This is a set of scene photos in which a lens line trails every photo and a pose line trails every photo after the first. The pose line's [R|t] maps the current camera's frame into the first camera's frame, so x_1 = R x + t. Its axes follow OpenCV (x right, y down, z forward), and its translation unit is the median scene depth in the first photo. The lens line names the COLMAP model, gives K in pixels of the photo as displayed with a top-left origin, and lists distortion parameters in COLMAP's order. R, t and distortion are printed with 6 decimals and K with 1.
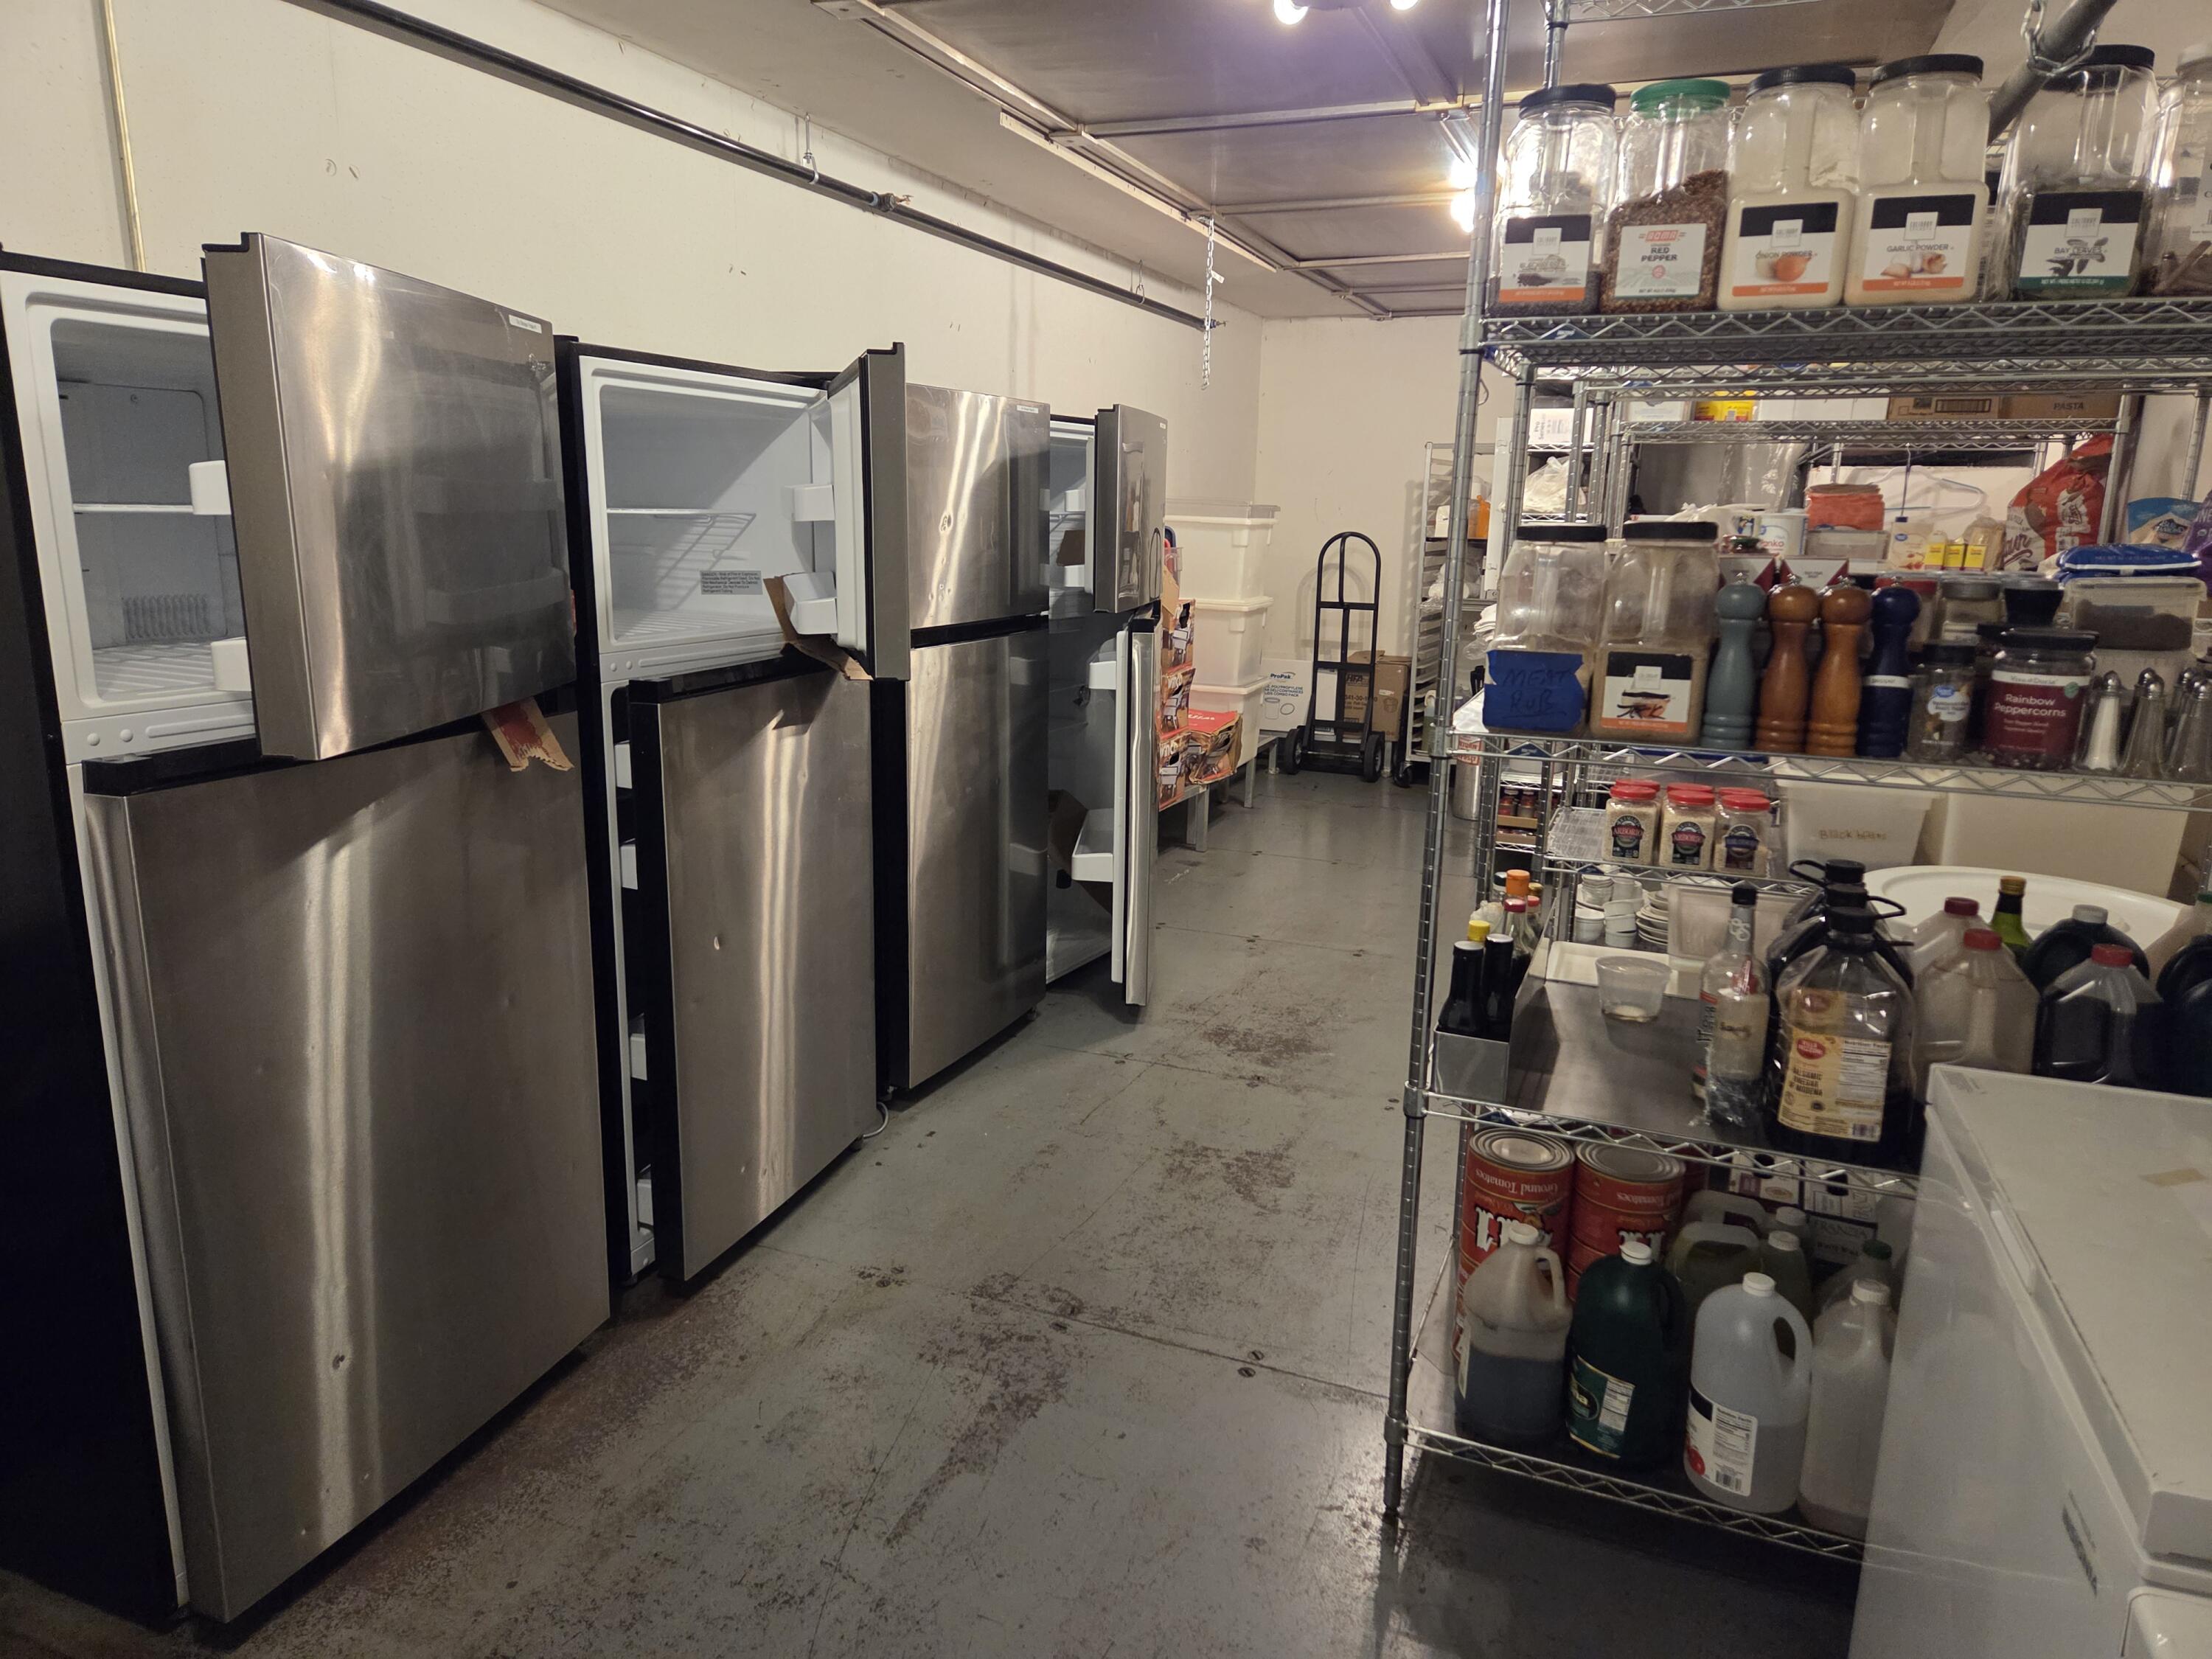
lens RADIAL K [[1477.4, 0, 1103.3], [0, 1477.4, 828.8], [0, 0, 1]] dist [0.044761, -0.005411]
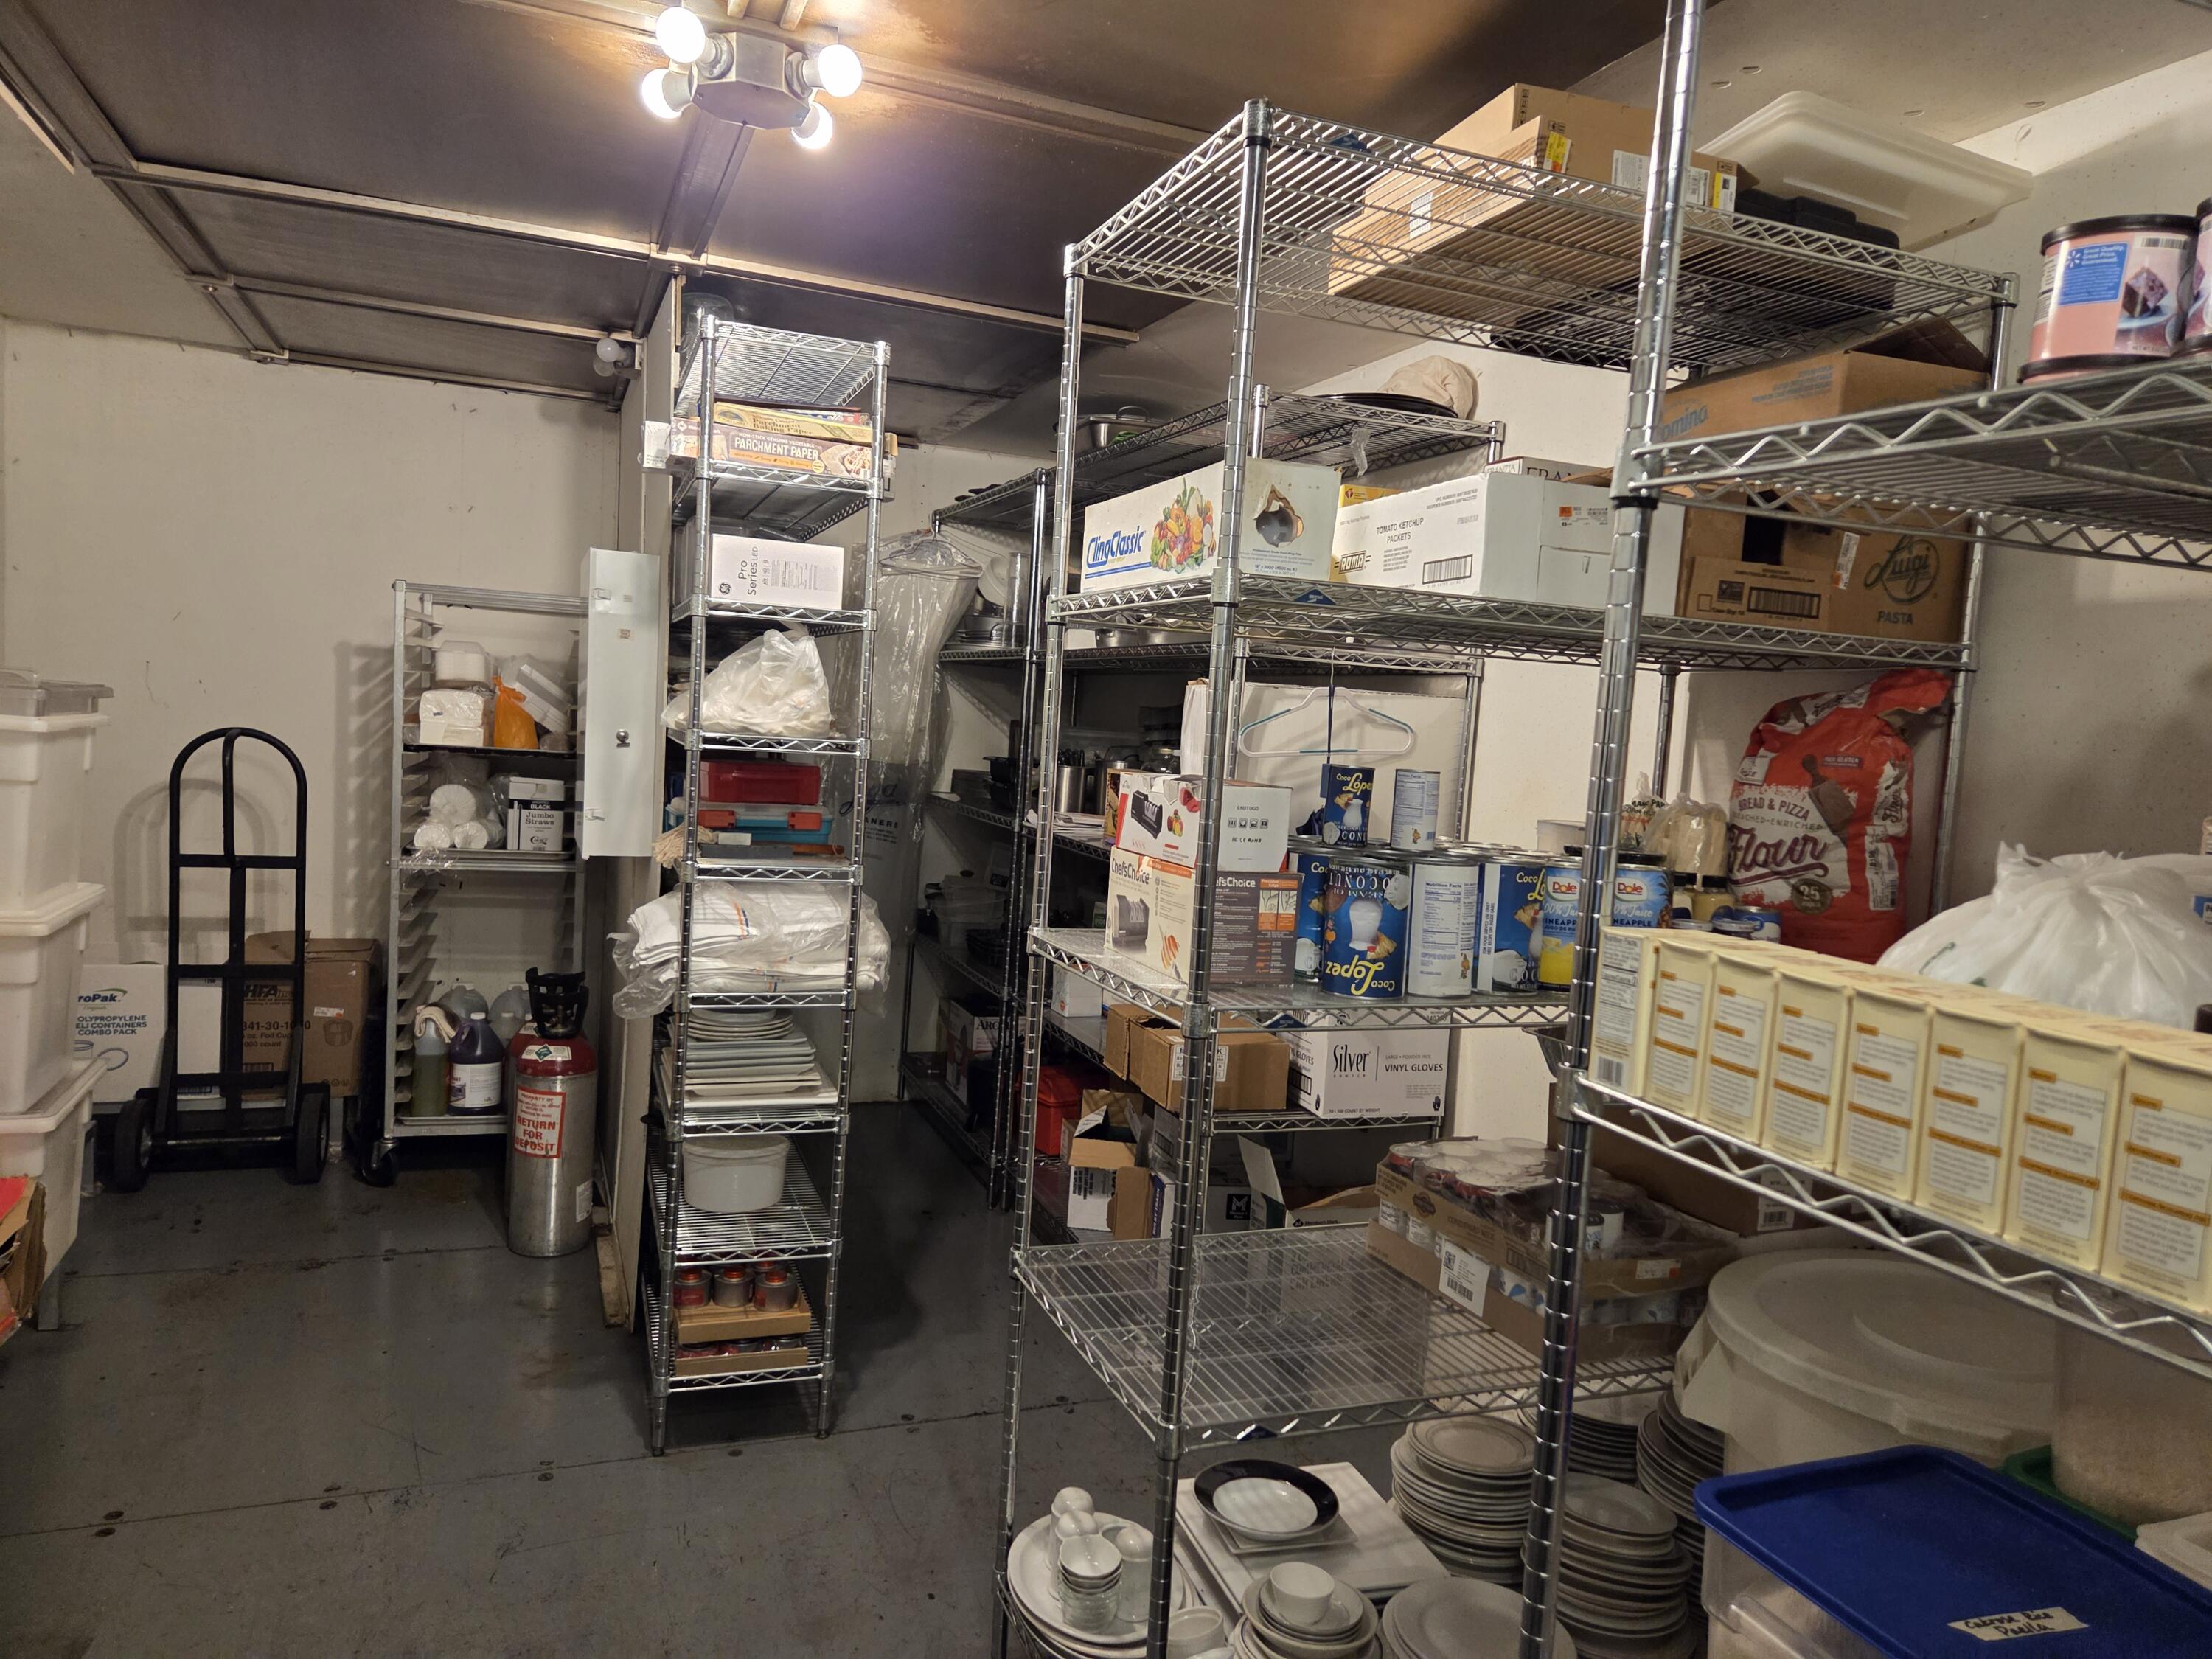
lens RADIAL K [[1477.4, 0, 1101.4], [0, 1477.4, 833.5], [0, 0, 1]] dist [0.044761, -0.005411]
pose [[0.728444, -0.029910, 0.684452, 0.019359], [0.101064, 0.992808, -0.064174, -0.094364], [-0.677610, 0.115920, 0.726228, 0.389357]]
